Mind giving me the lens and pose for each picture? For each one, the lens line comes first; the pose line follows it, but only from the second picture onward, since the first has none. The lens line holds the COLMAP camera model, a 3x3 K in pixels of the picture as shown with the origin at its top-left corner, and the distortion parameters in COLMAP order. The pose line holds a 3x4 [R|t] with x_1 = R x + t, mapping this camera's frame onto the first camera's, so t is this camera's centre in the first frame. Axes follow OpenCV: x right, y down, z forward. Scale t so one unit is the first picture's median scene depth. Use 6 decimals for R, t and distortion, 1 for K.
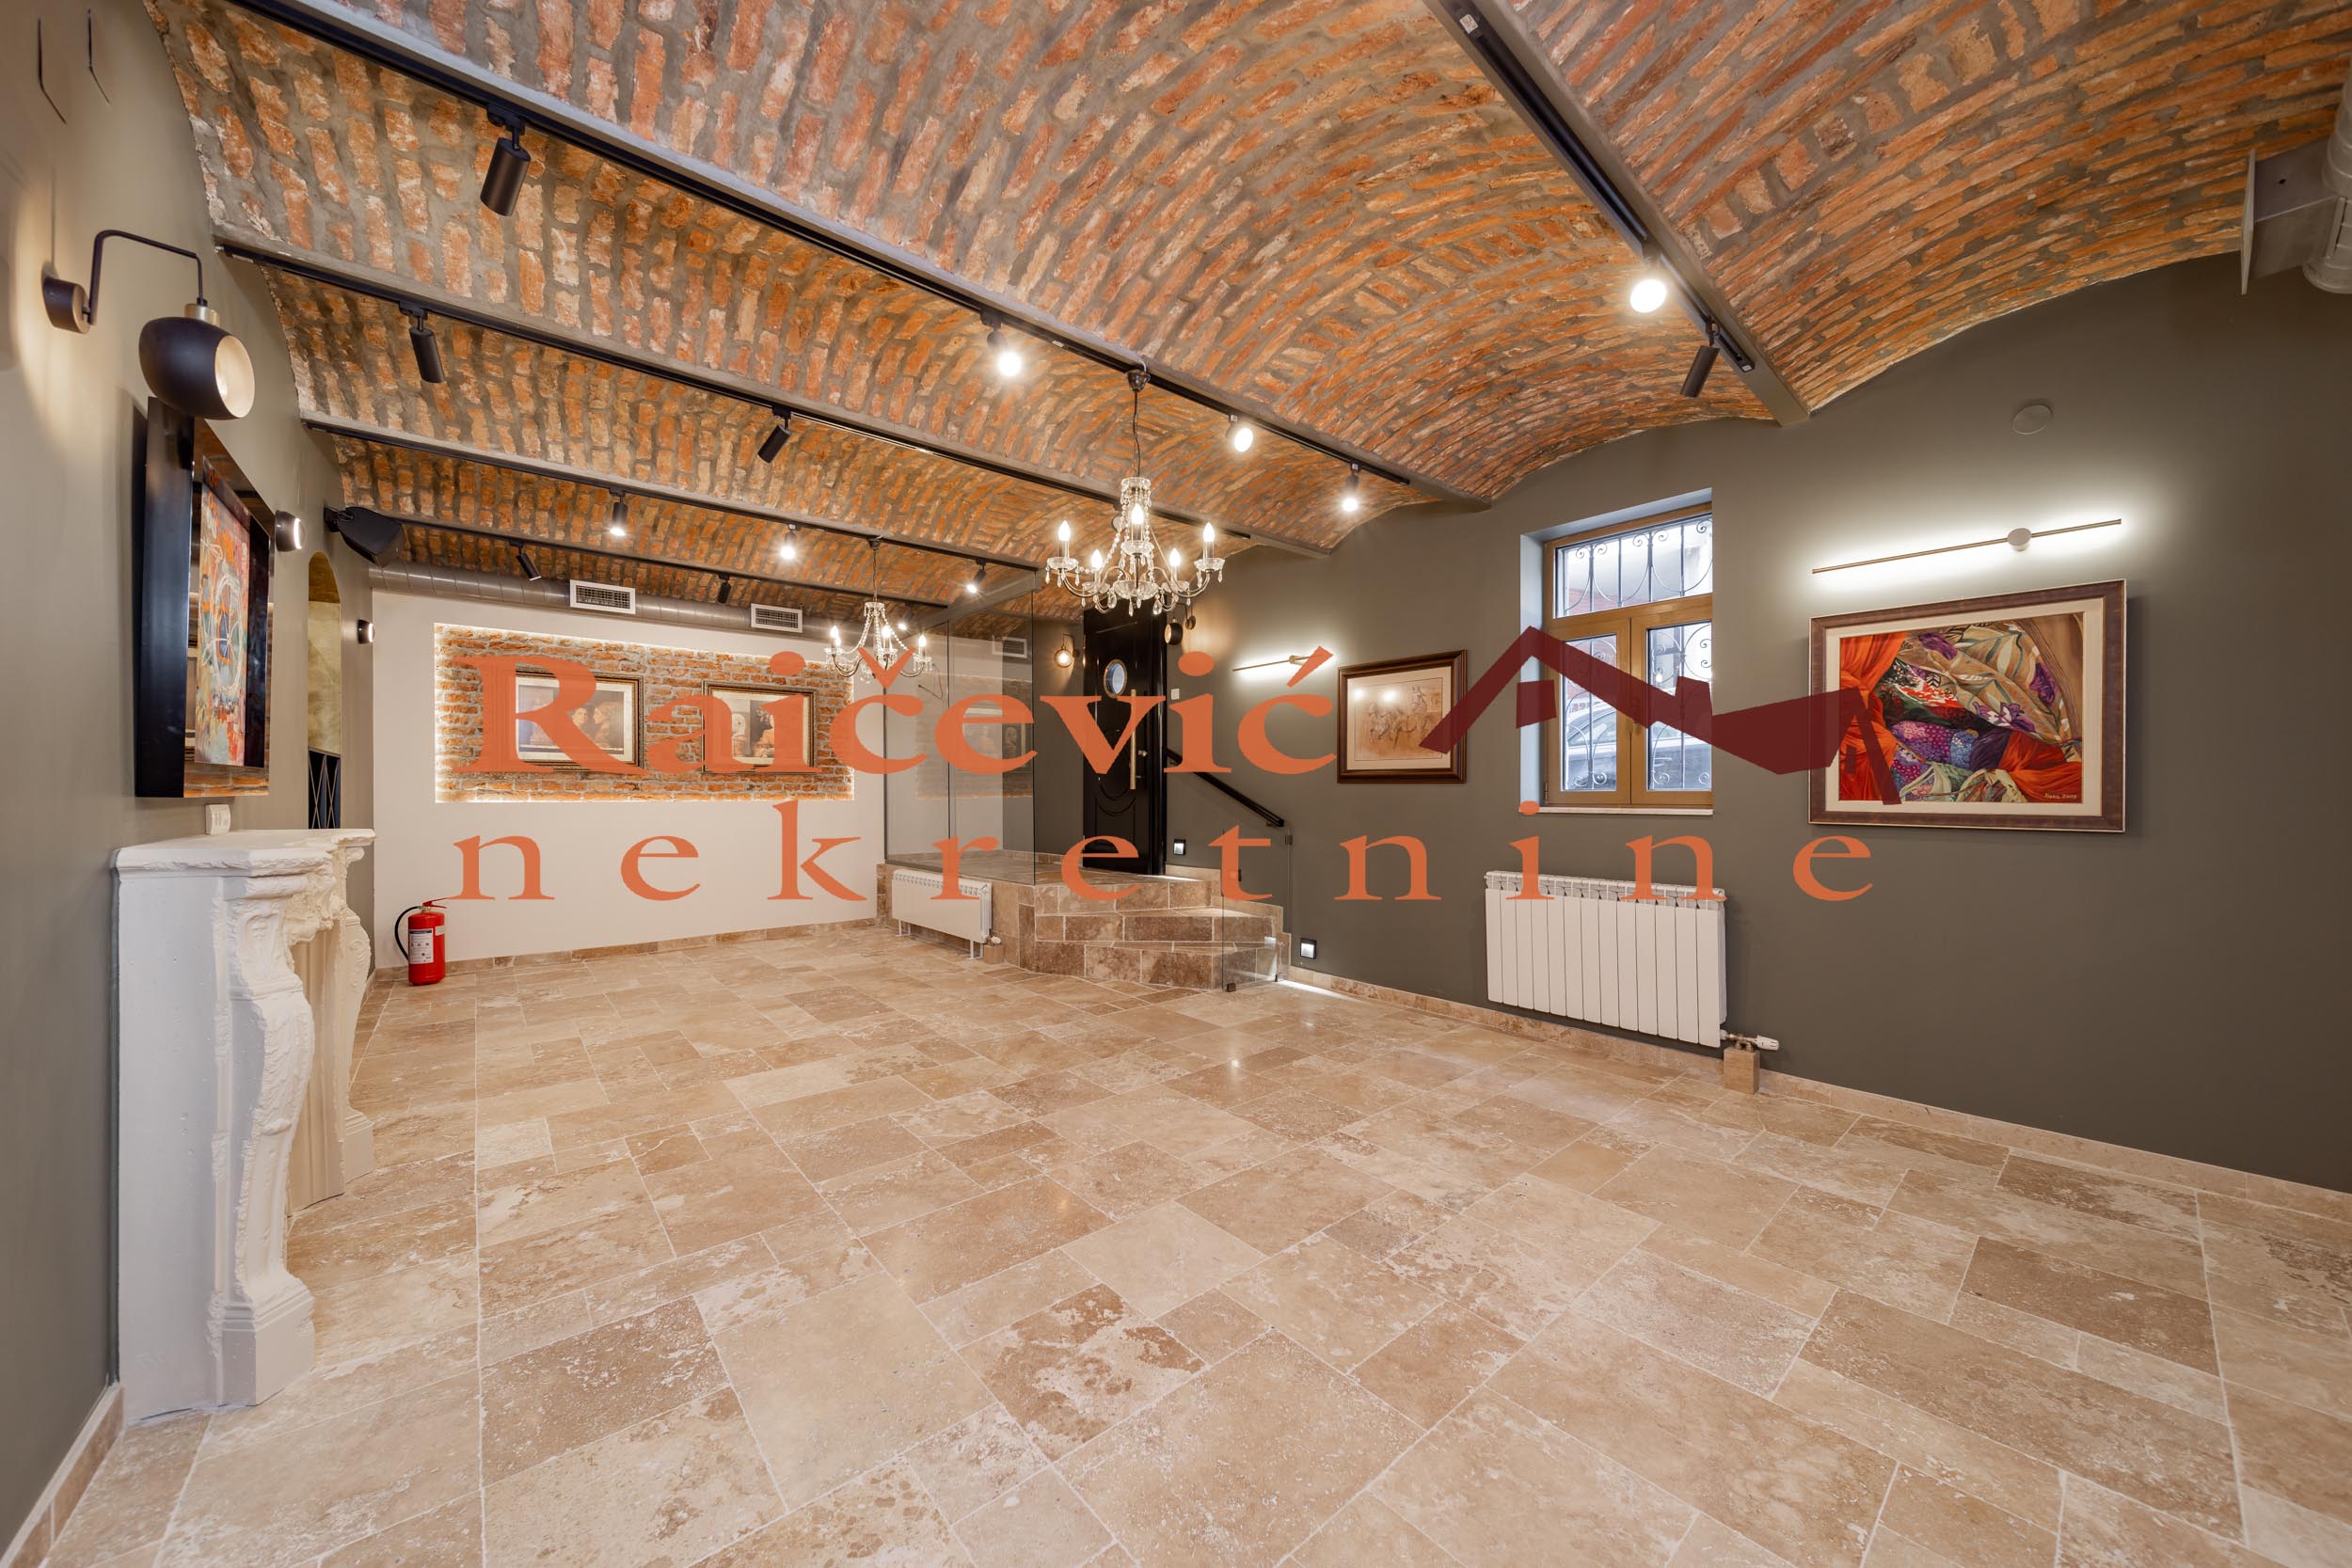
lens RADIAL K [[827.6, 0, 1190.0], [0, 827.6, 796.4], [0, 0, 1]] dist [-0.000496, -0.000236]
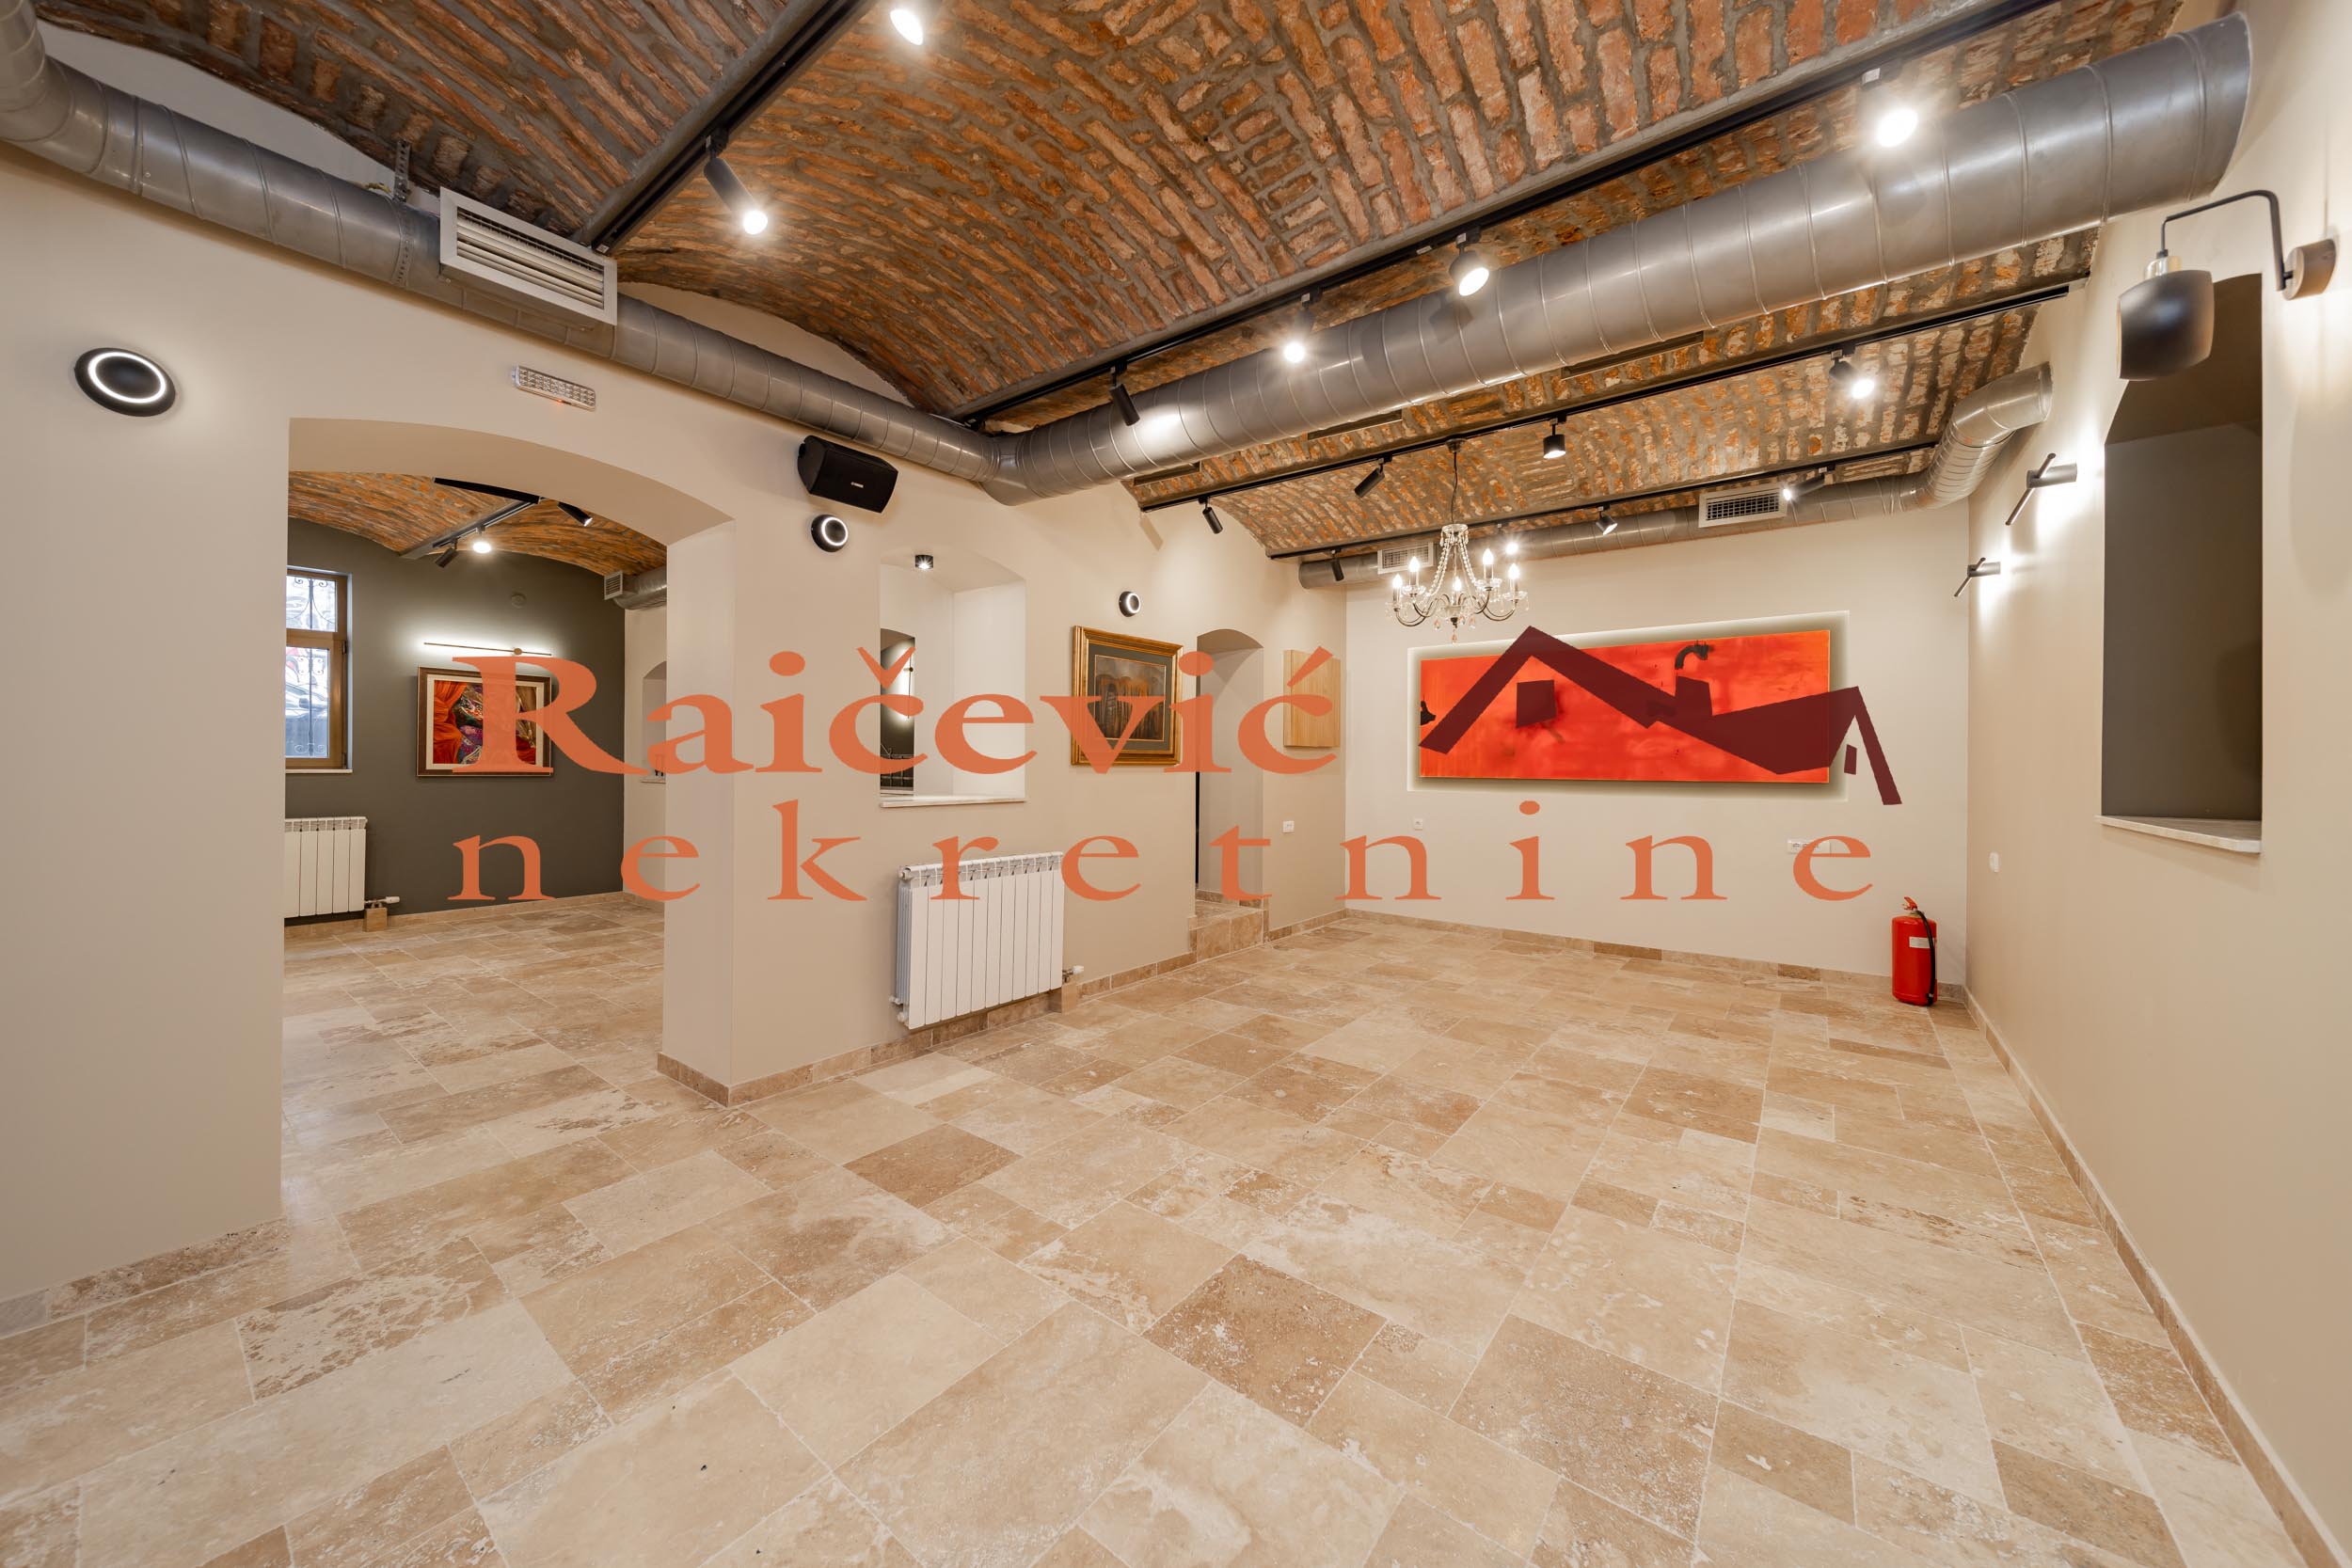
lens RADIAL K [[830.8, 0, 1154.7], [0, 830.8, 783.8], [0, 0, 1]] dist [0.008472, -0.000277]
pose [[-0.180381, -0.025396, 0.983269, -1.340848], [-0.005748, 0.999677, 0.024765, -0.006042], [-0.983580, -0.001185, -0.180468, -0.283087]]
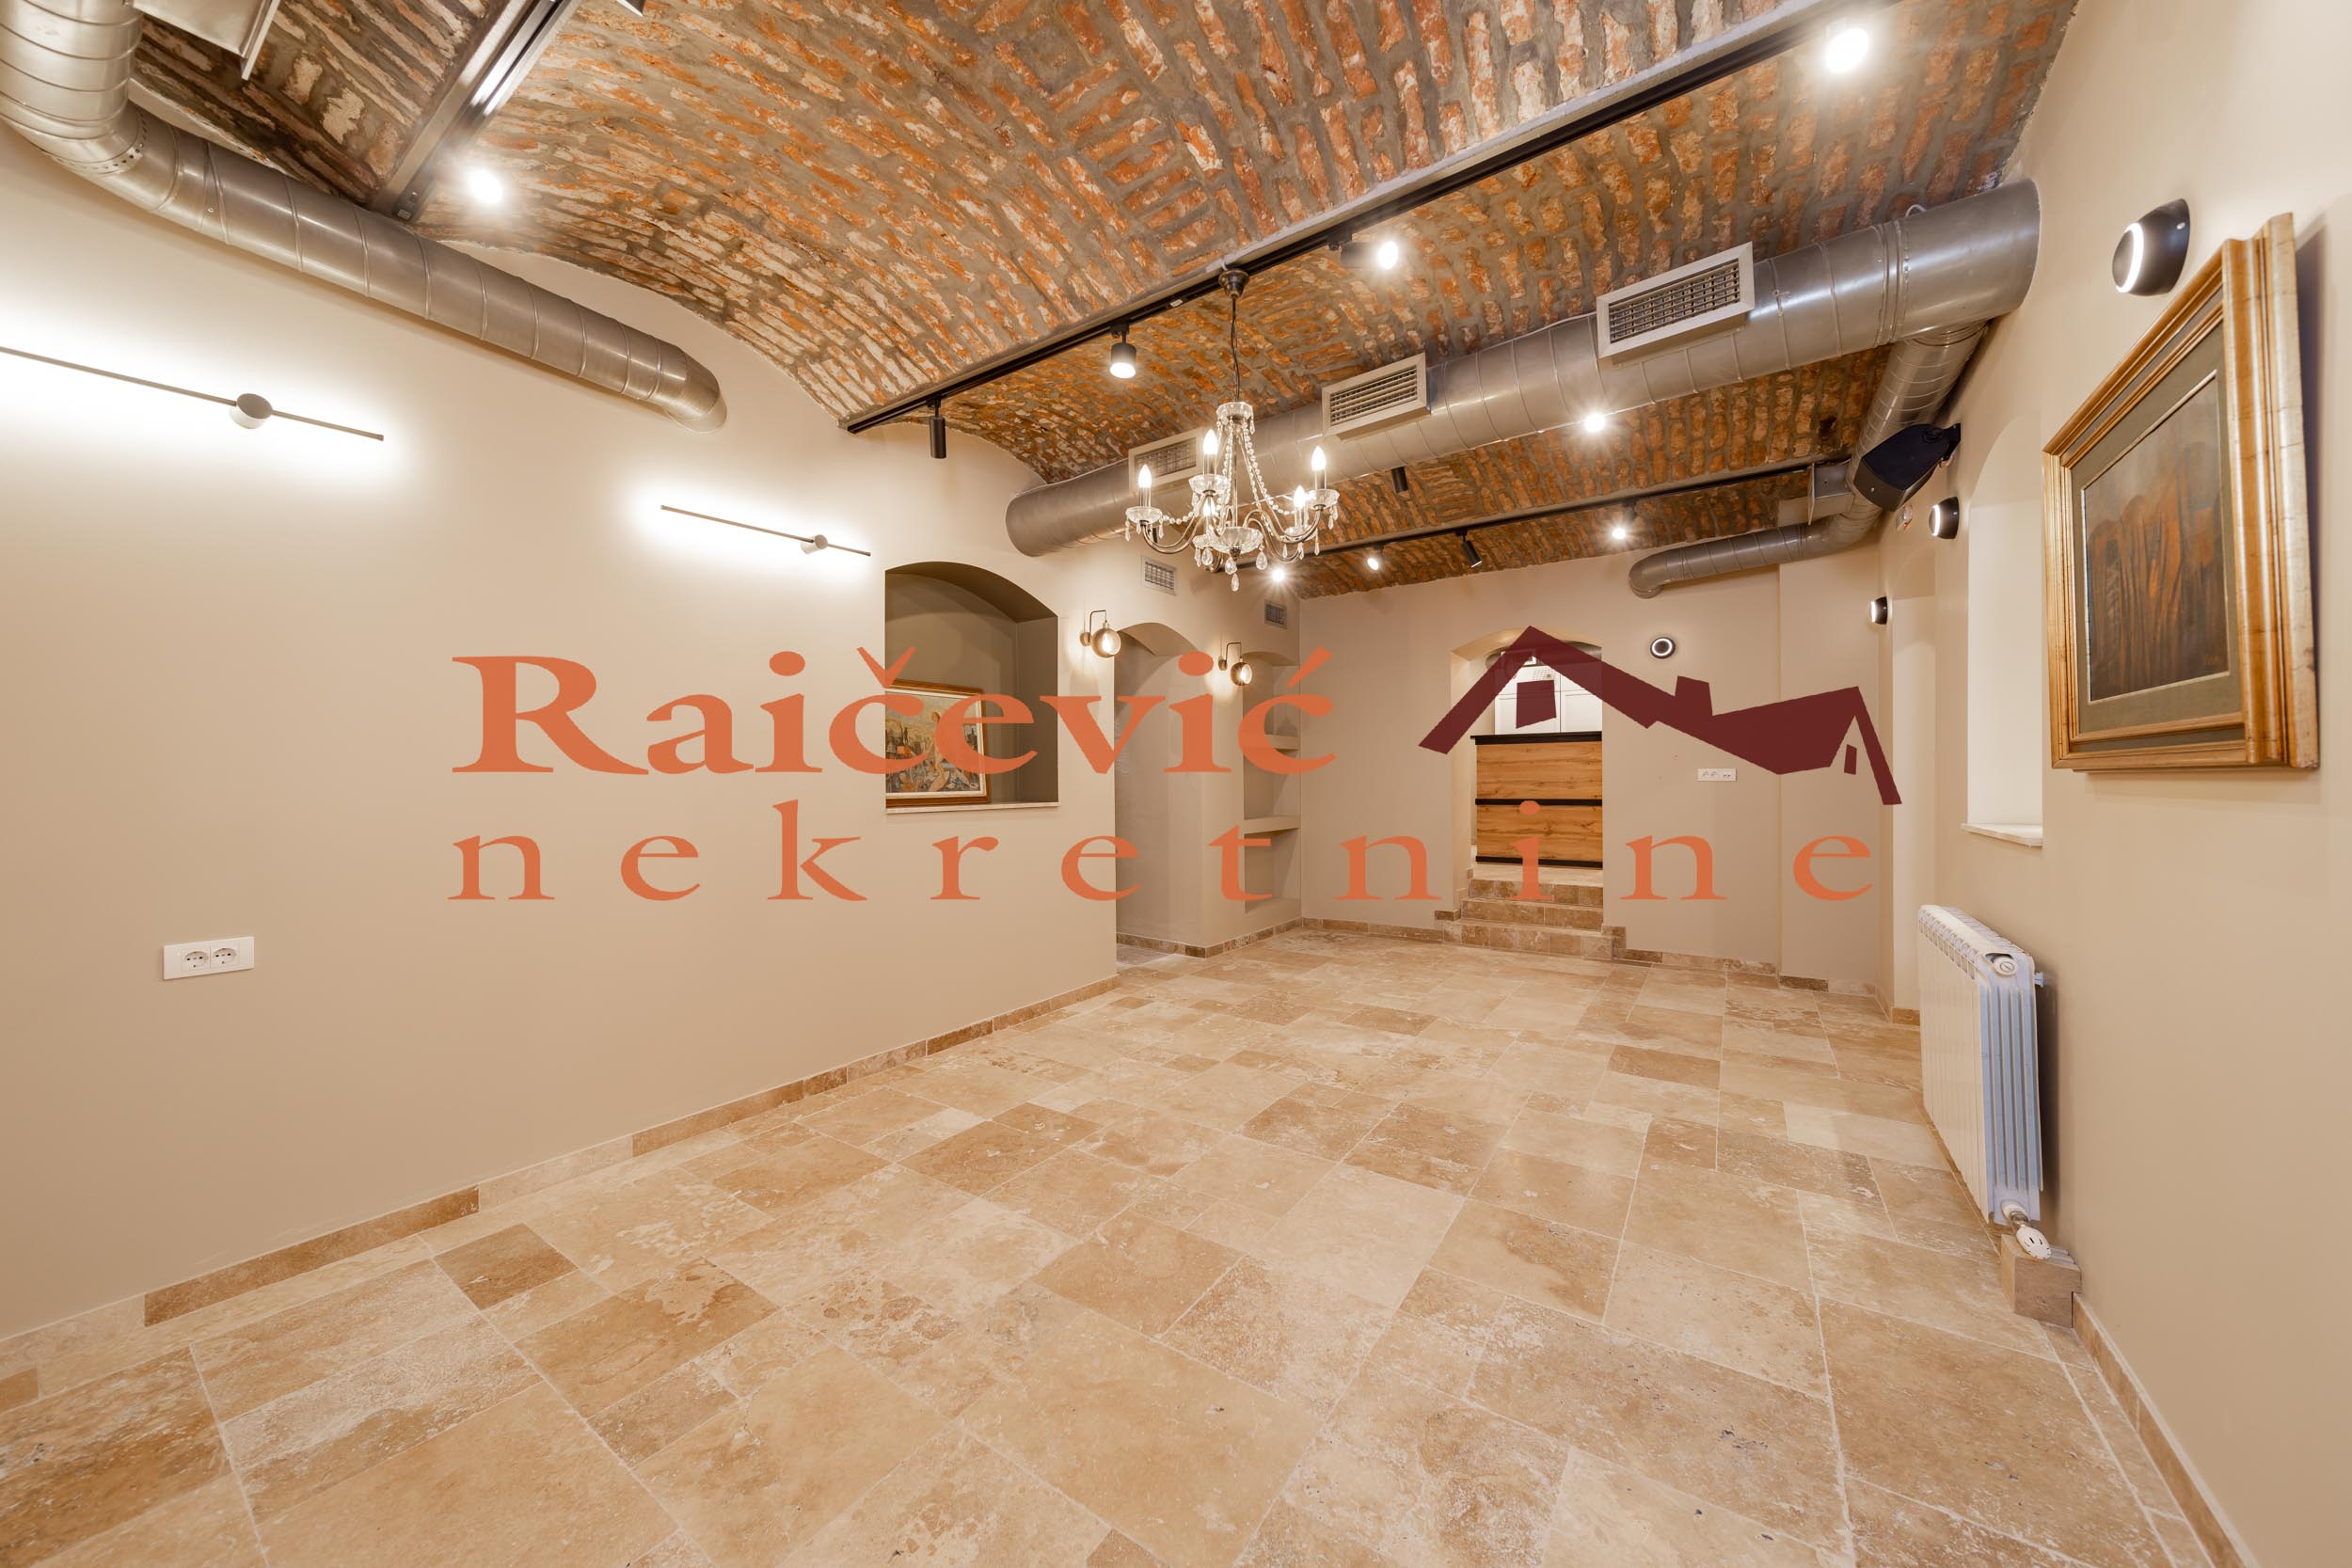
lens RADIAL K [[830.8, 0, 1154.7], [0, 830.8, 783.8], [0, 0, 1]] dist [0.008472, -0.000277]
pose [[0.230779, 0.001349, -0.973005, 0.244350], [0.004842, 0.999985, 0.002535, -0.001697], [0.972994, -0.005296, 0.230769, -1.054400]]
